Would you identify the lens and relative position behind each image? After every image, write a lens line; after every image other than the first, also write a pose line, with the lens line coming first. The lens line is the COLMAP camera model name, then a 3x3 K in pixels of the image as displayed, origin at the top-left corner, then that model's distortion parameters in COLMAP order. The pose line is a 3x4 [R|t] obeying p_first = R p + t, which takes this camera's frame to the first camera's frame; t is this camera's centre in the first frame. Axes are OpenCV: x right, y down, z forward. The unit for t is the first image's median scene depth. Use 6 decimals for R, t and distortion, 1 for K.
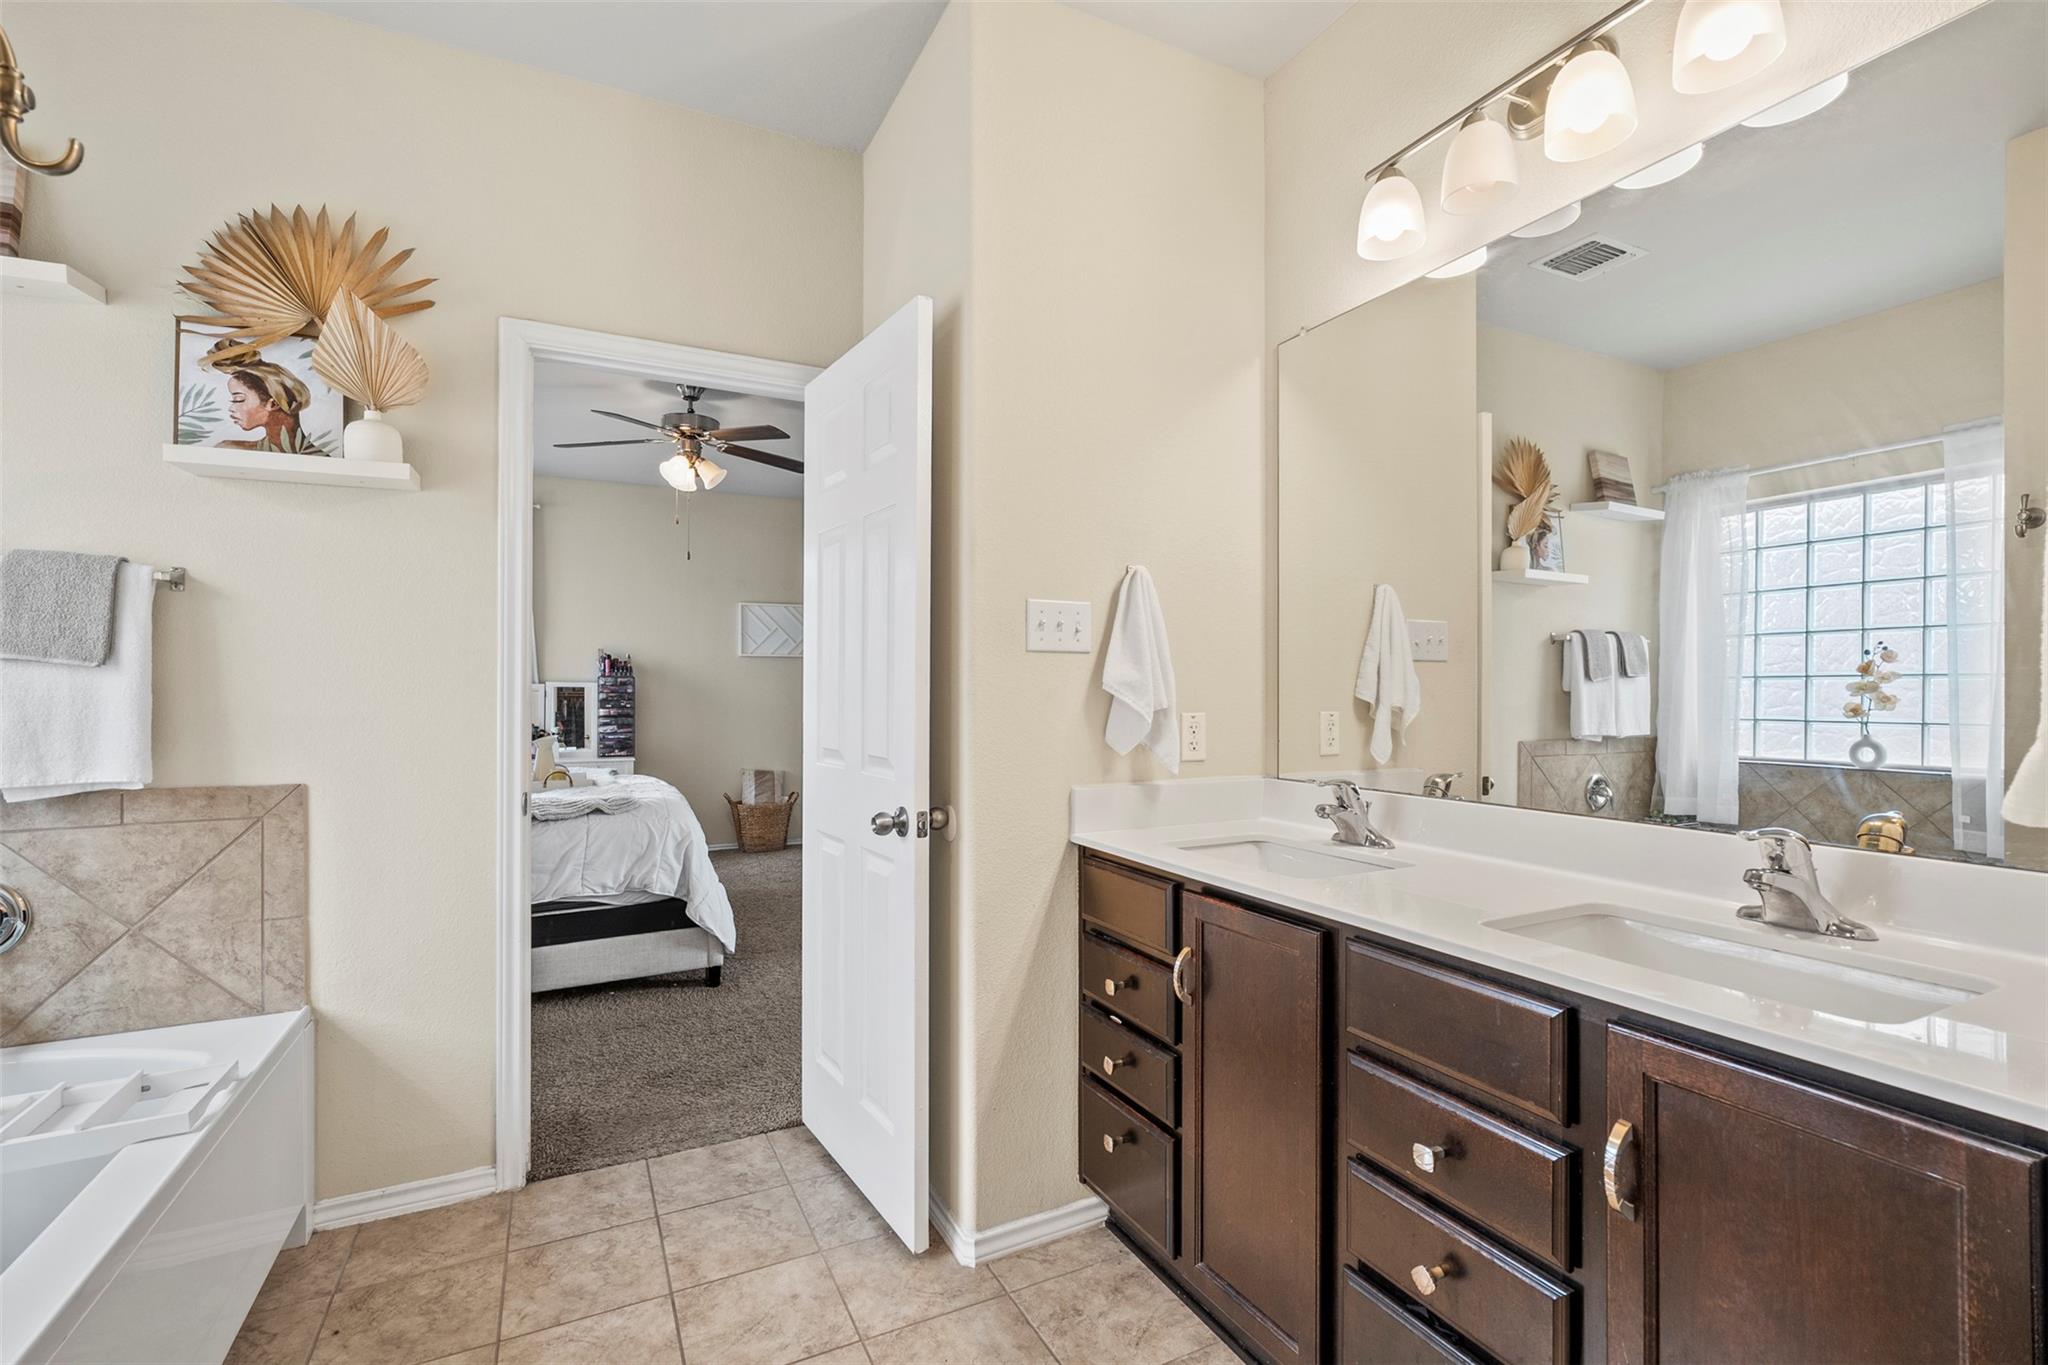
lens RADIAL K [[918.1, 0, 1024.8], [0, 918.1, 687.0], [0, 0, 1]] dist [-0.005232, 0.001749]
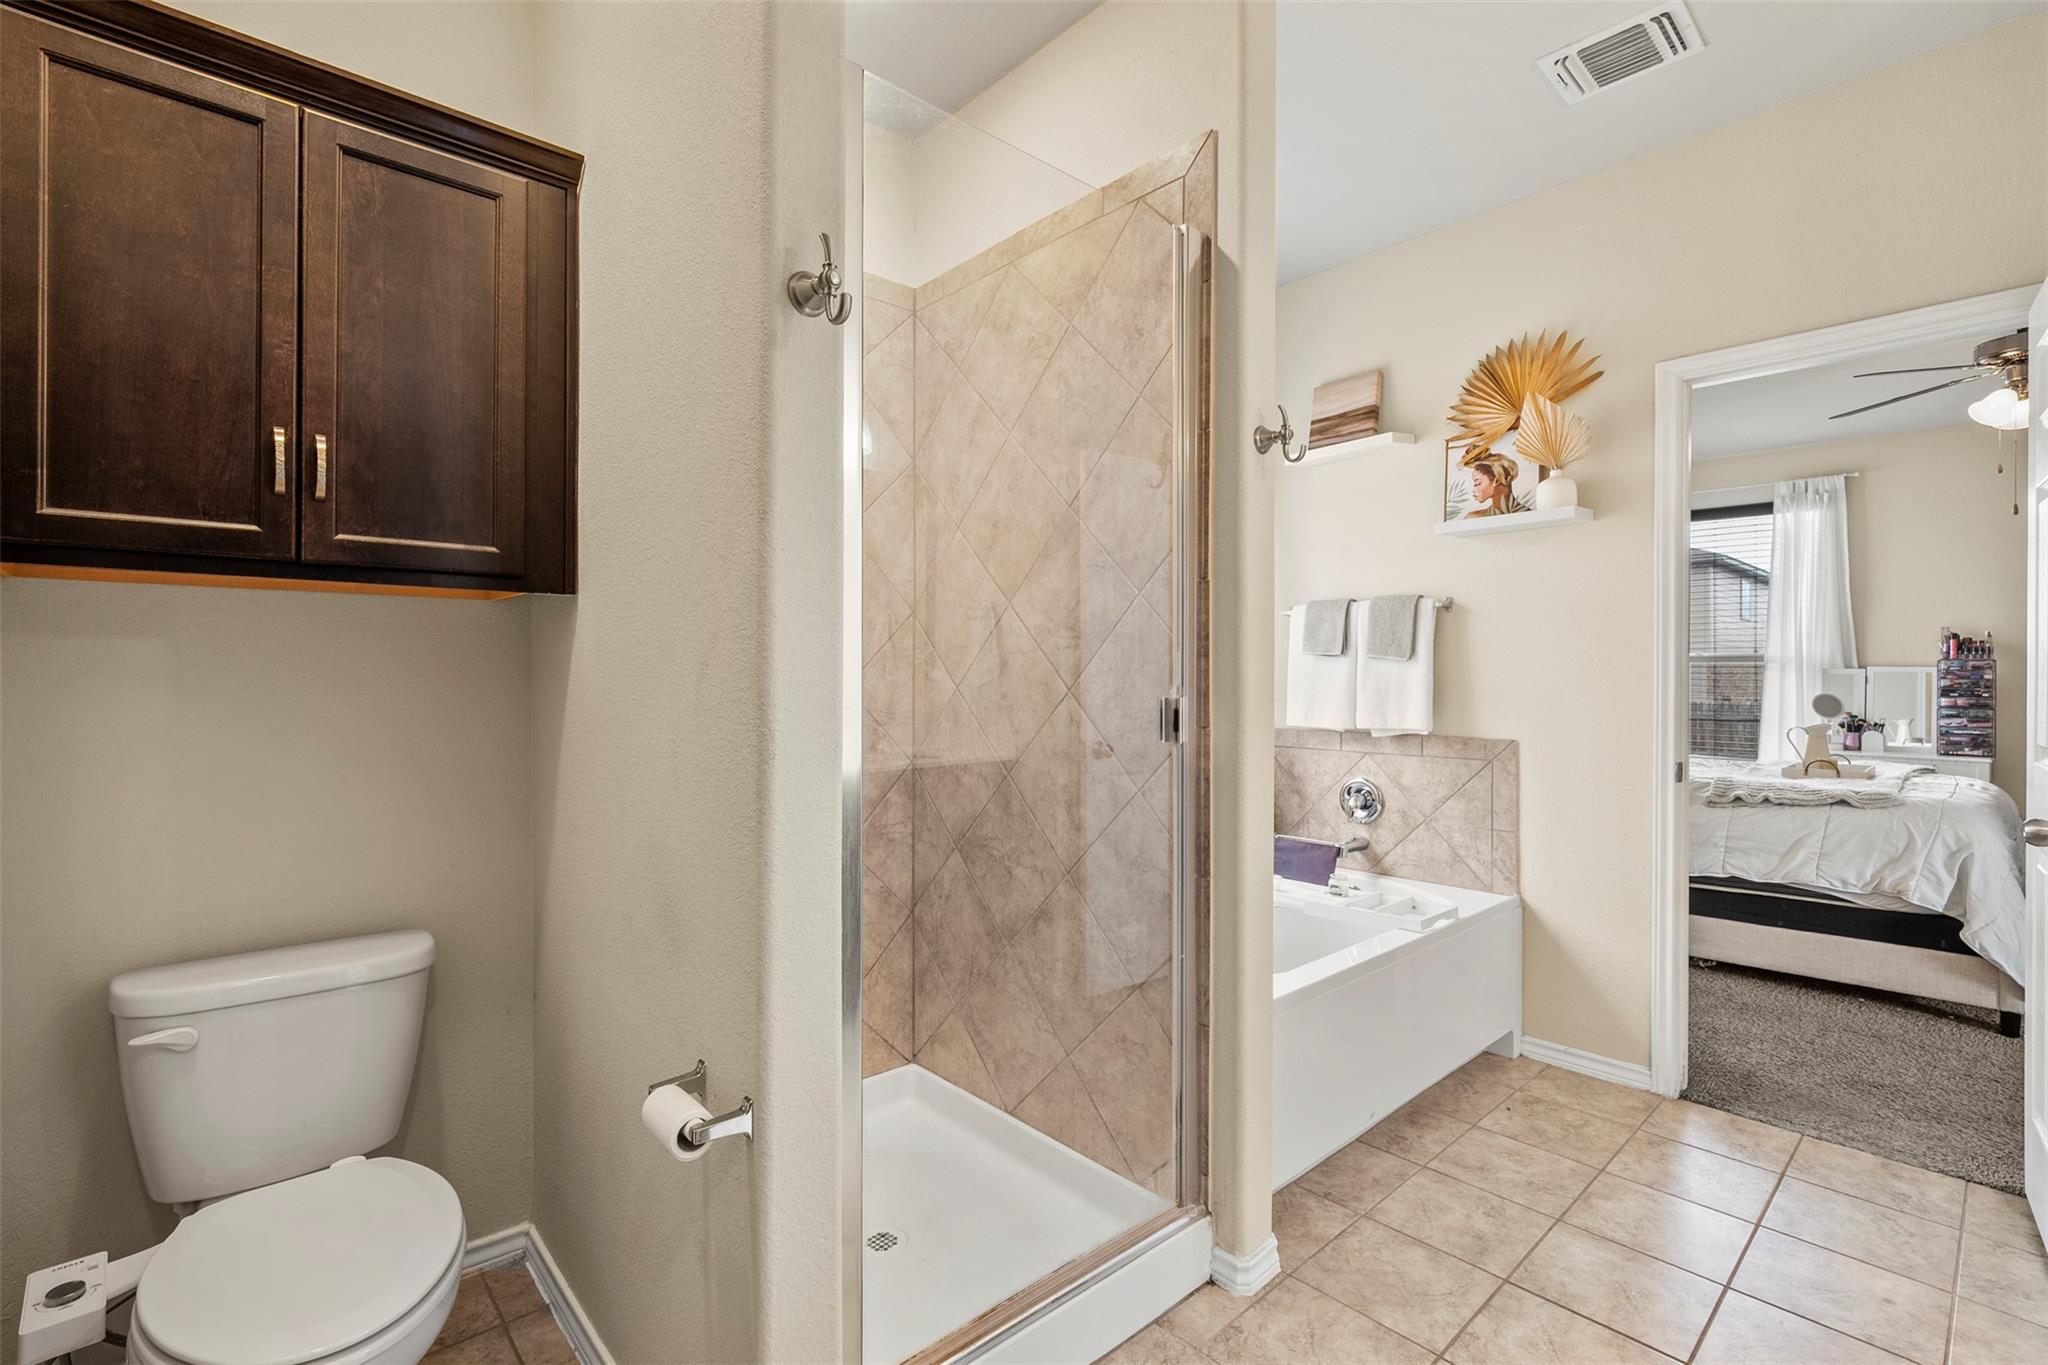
lens RADIAL K [[918.1, 0, 1037.1], [0, 918.1, 674.9], [0, 0, 1]] dist [-0.005232, 0.001749]
pose [[0.275976, 0.002277, -0.961162, 0.386857], [0.000824, 0.999996, 0.002606, -0.000943], [0.961164, -0.001512, 0.275973, -0.118734]]
